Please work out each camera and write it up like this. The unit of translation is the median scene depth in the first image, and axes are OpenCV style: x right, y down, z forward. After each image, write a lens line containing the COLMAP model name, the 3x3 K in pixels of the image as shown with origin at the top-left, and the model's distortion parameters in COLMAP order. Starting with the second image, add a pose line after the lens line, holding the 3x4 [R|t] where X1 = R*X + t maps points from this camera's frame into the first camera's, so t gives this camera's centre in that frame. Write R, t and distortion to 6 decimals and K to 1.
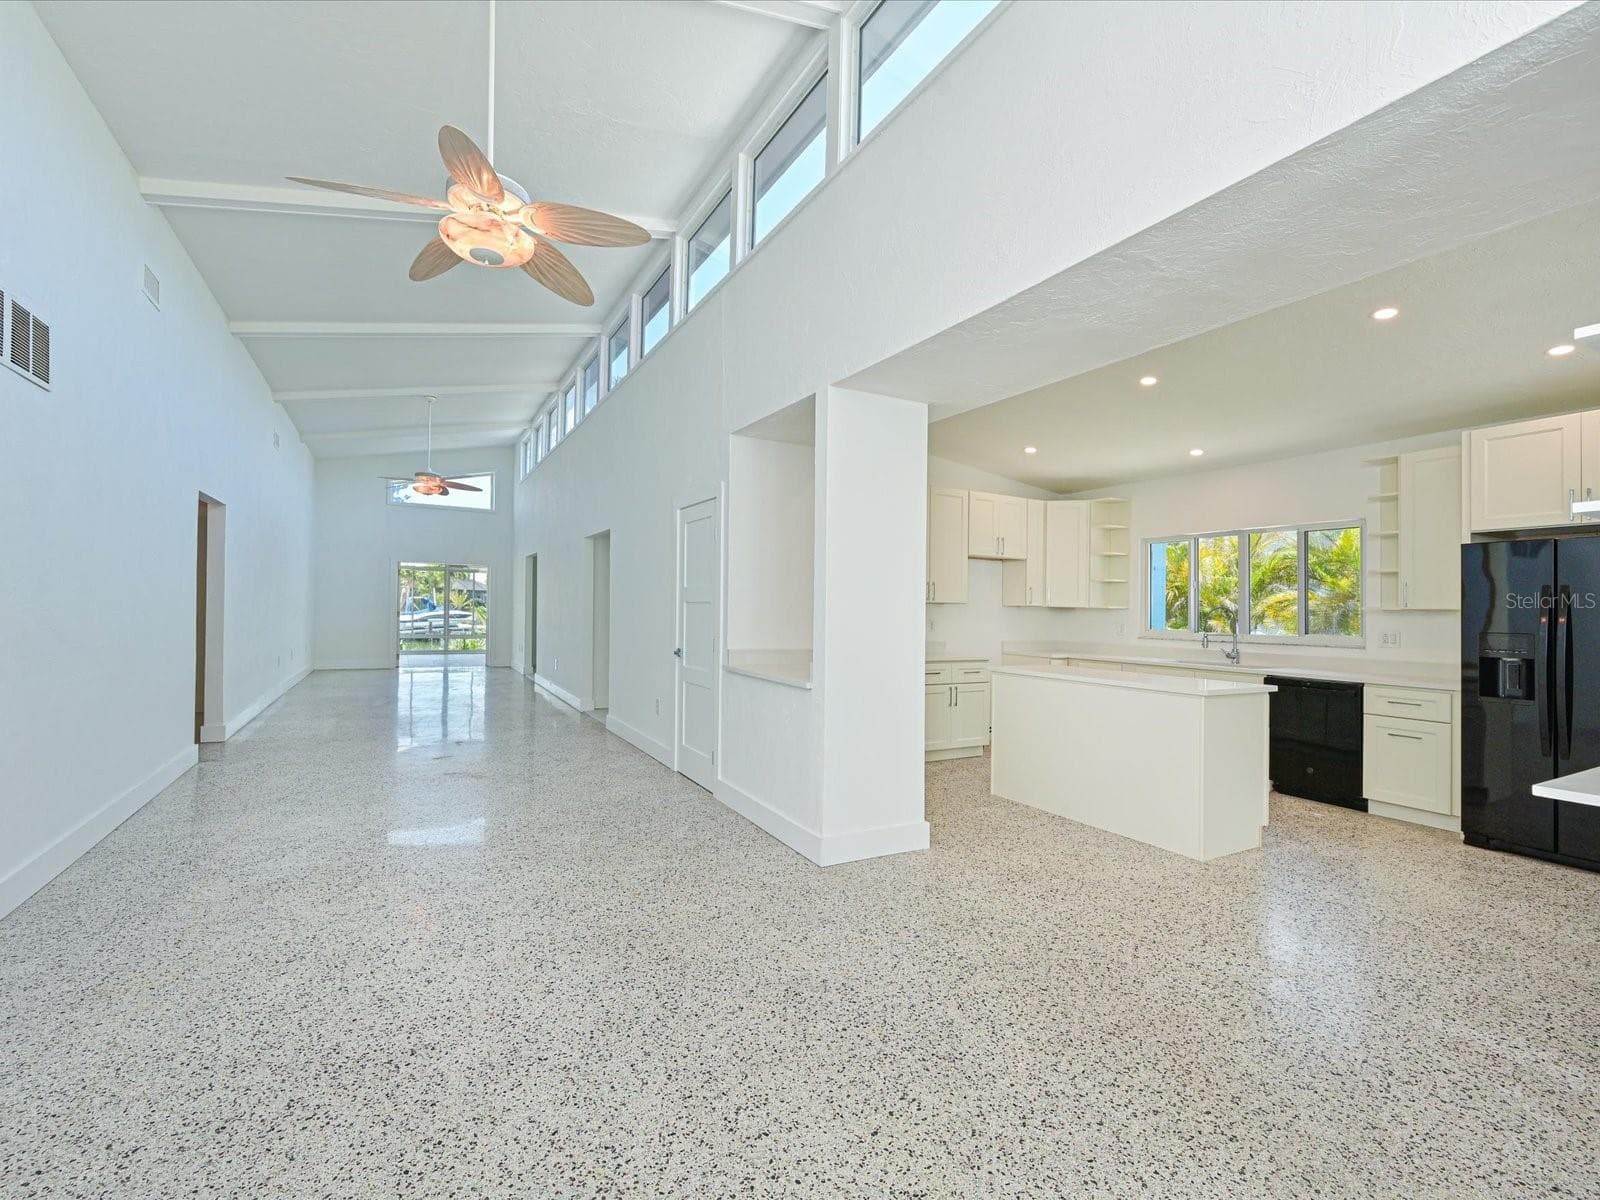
lens RADIAL K [[708.7, 0, 784.3], [0, 708.7, 600.6], [0, 0, 1]] dist [0.000140, 0.000154]
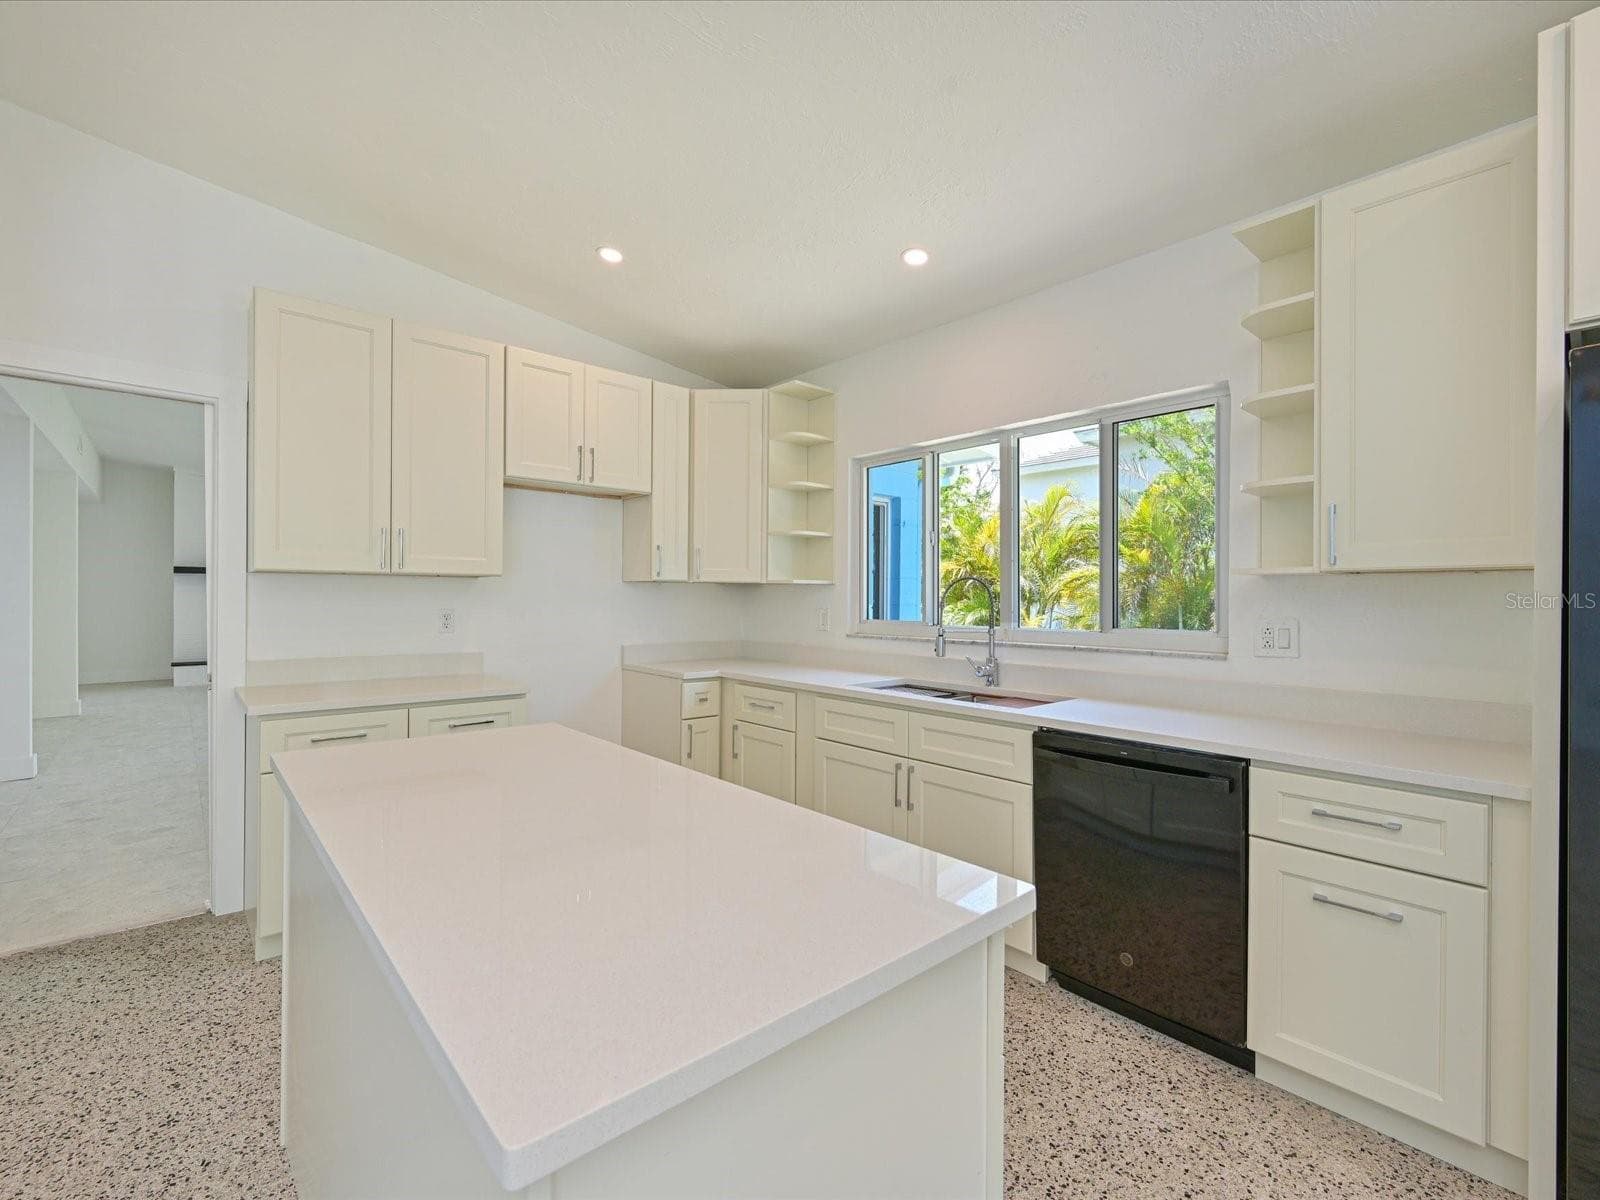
lens RADIAL K [[708.7, 0, 784.3], [0, 708.7, 600.6], [0, 0, 1]] dist [0.000140, 0.000154]
pose [[0.976863, -0.012752, 0.213488, 0.376189], [0.008342, 0.999733, 0.021544, 0.014180], [-0.213705, -0.019265, 0.976708, 0.525854]]
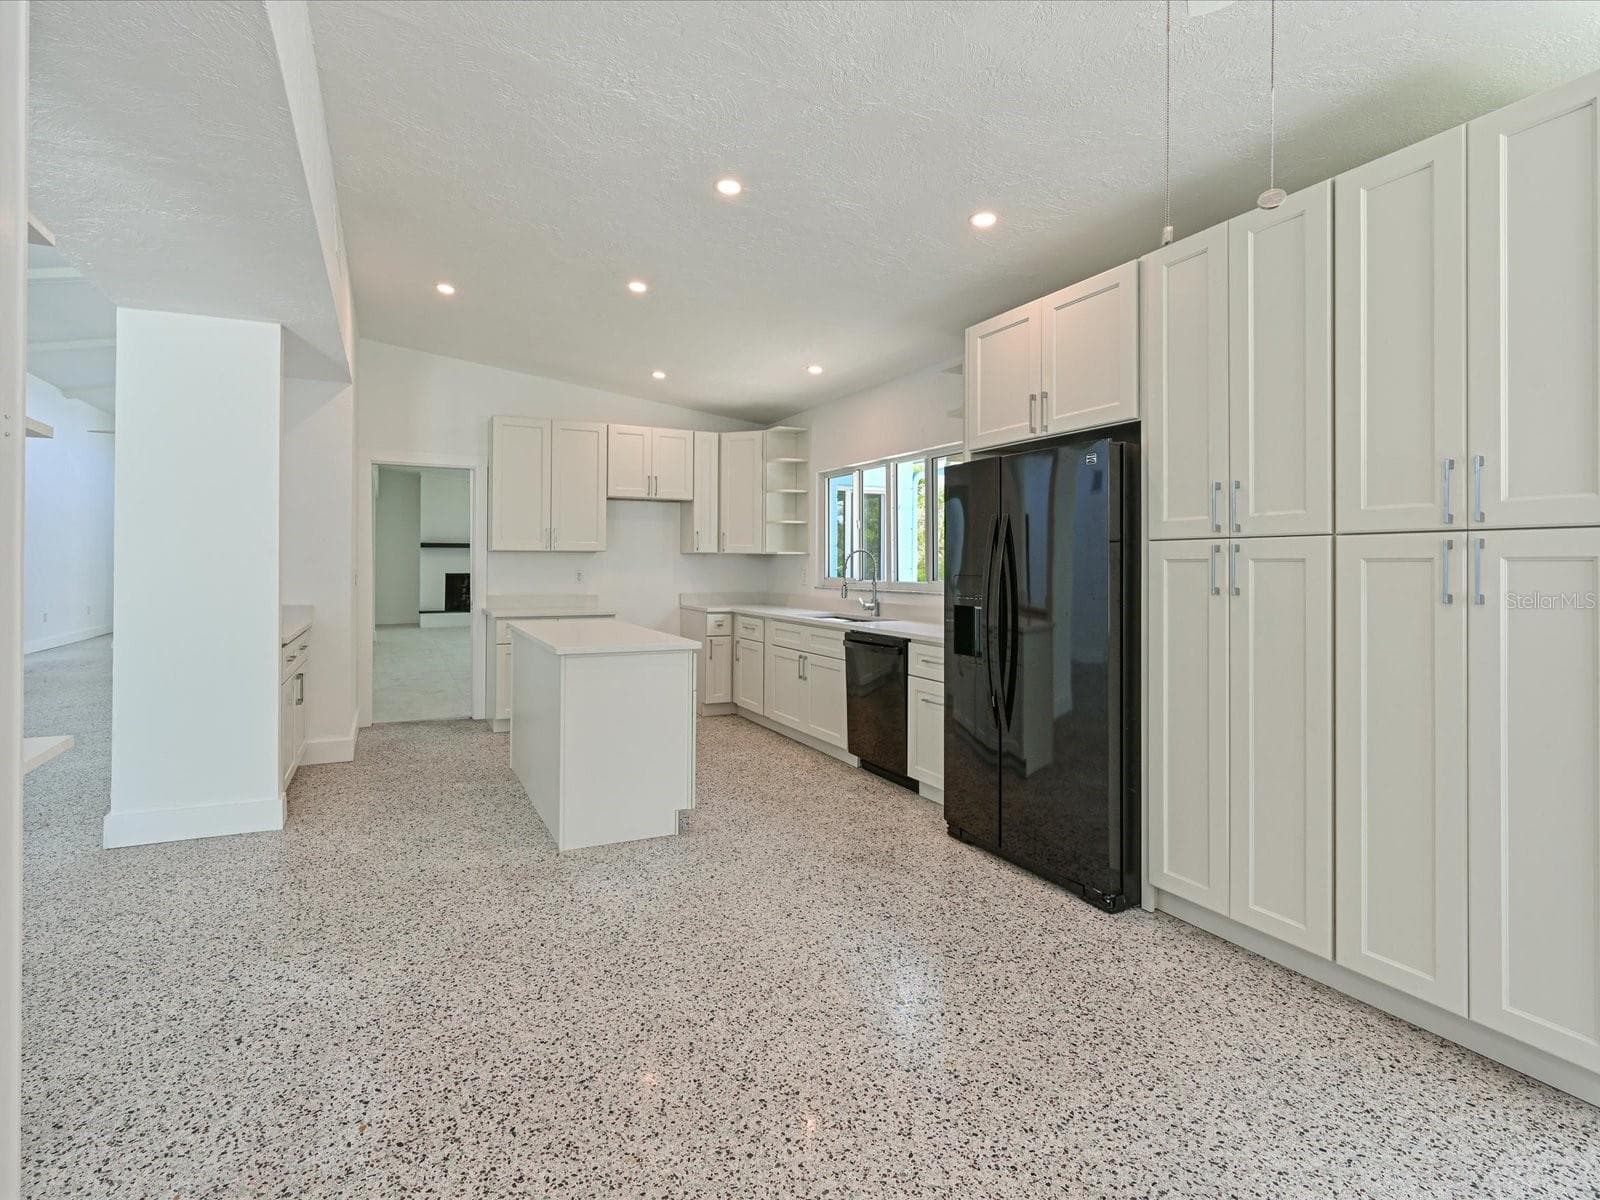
lens RADIAL K [[763.6, 0, 718.4], [0, 763.6, 551.5], [0, 0, 1]] dist [0.001175, -0.000165]
pose [[0.995603, -0.016111, -0.092276, 0.531940], [0.015824, 0.999867, -0.003839, 0.011689], [0.092326, 0.002362, 0.995726, 0.069527]]
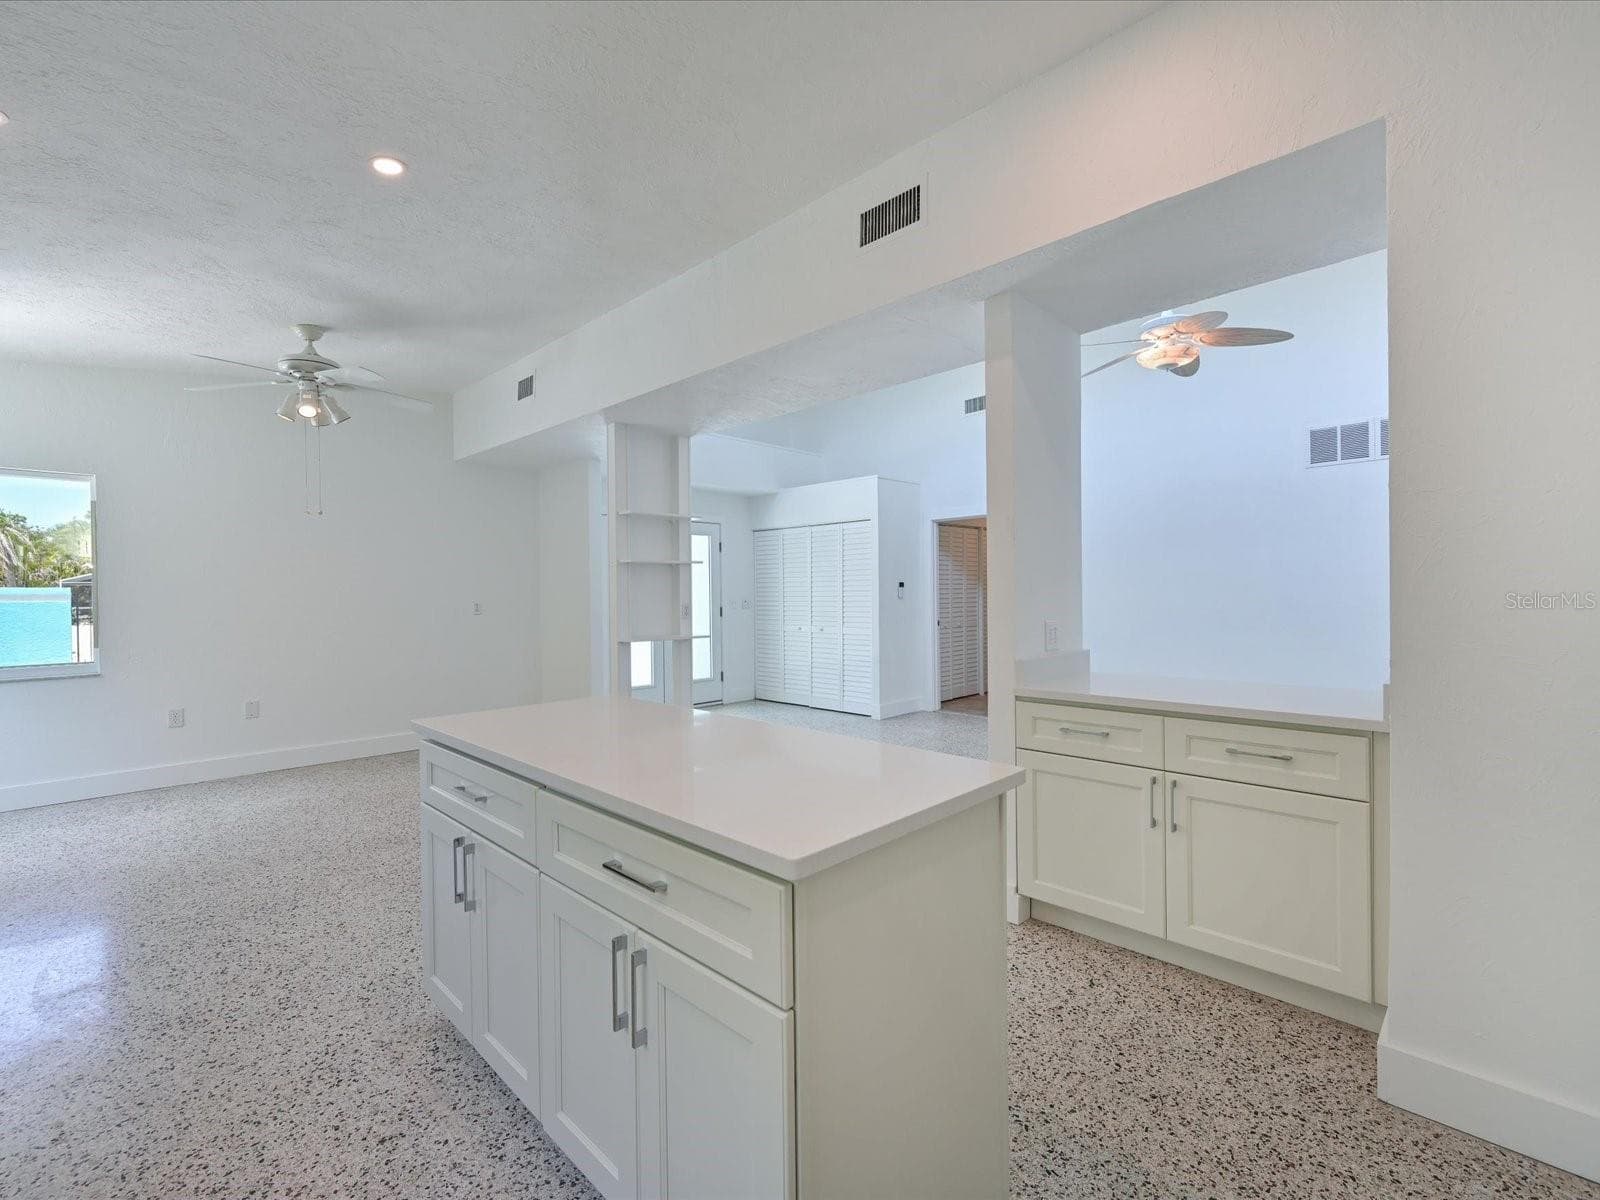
lens RADIAL K [[700.8, 0, 795.8], [0, 700.8, 598.2], [0, 0, 1]] dist [-0.000725, 0.000621]
pose [[-0.954580, -0.008438, -0.297834, 0.385548], [-0.005262, 0.999920, -0.011463, 0.022538], [0.297907, -0.009375, -0.954549, 1.046706]]
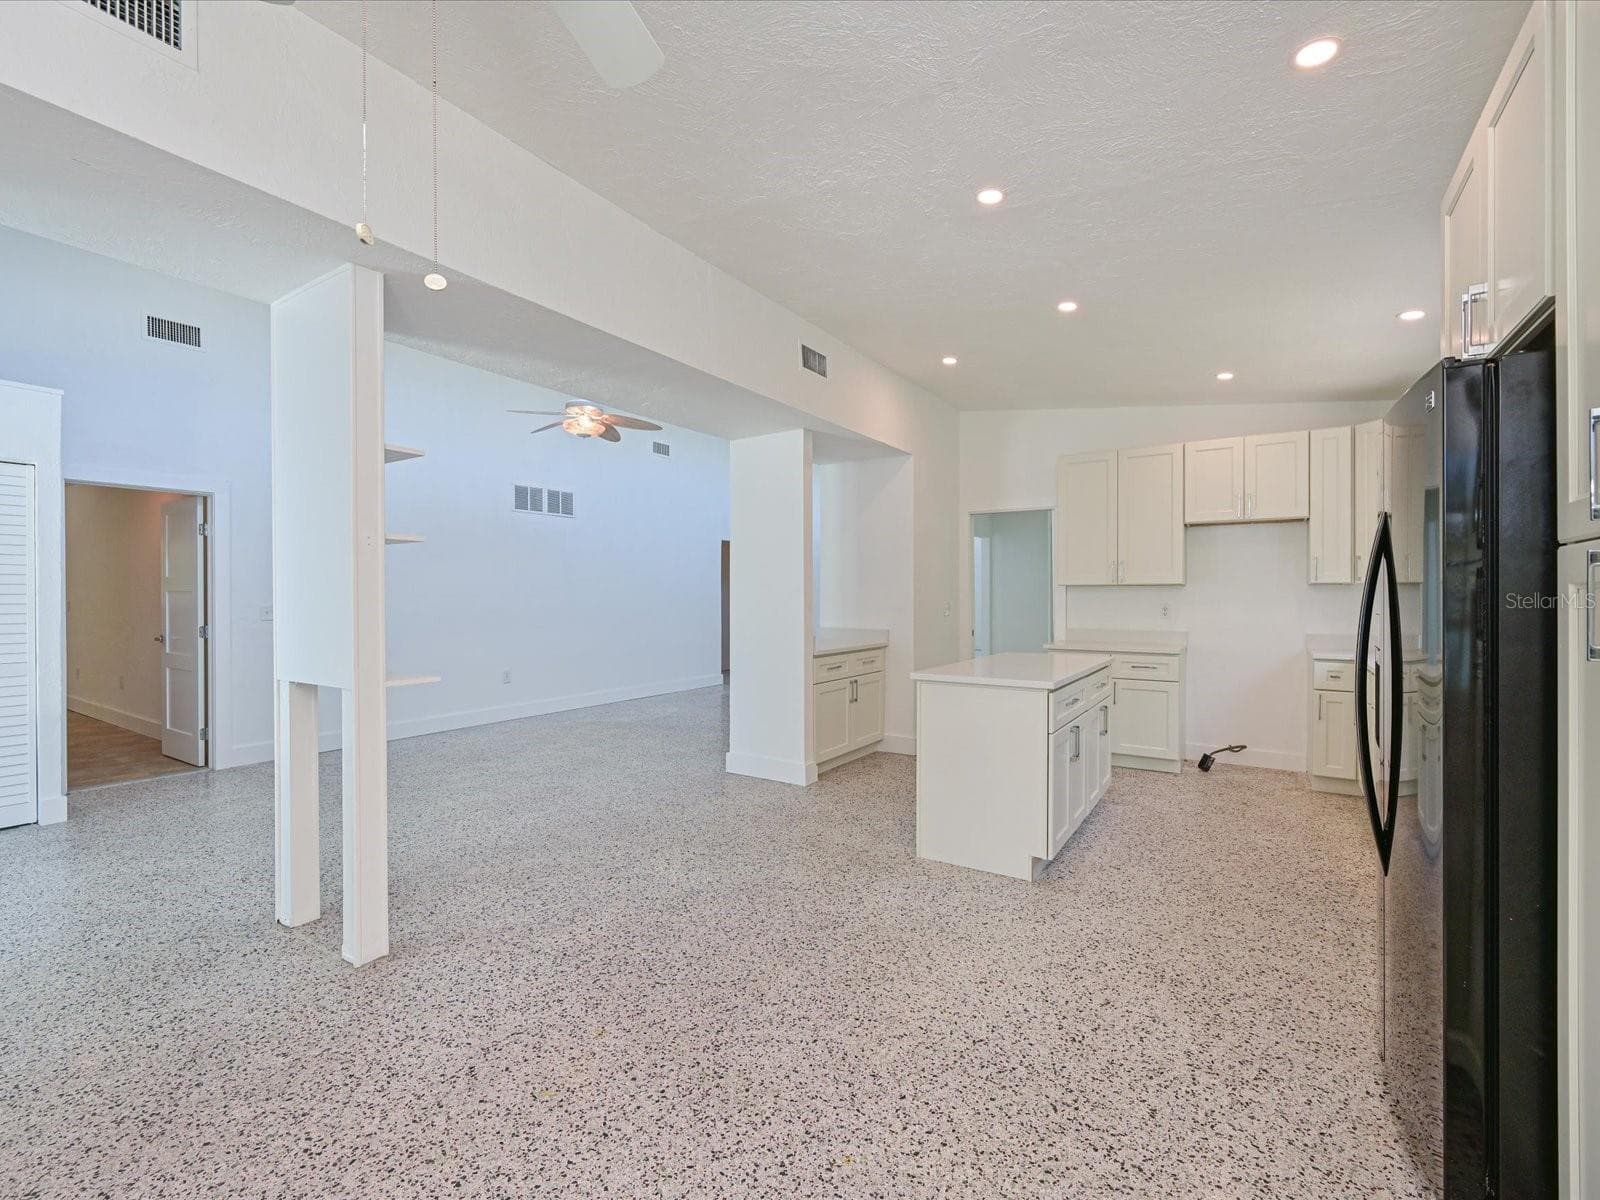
lens RADIAL K [[700.8, 0, 795.8], [0, 700.8, 598.2], [0, 0, 1]] dist [-0.000725, 0.000621]
pose [[0.472579, -0.019001, -0.881084, 0.821872], [0.022837, 0.999696, -0.009309, 0.019335], [0.880993, -0.015722, 0.472869, 0.261718]]
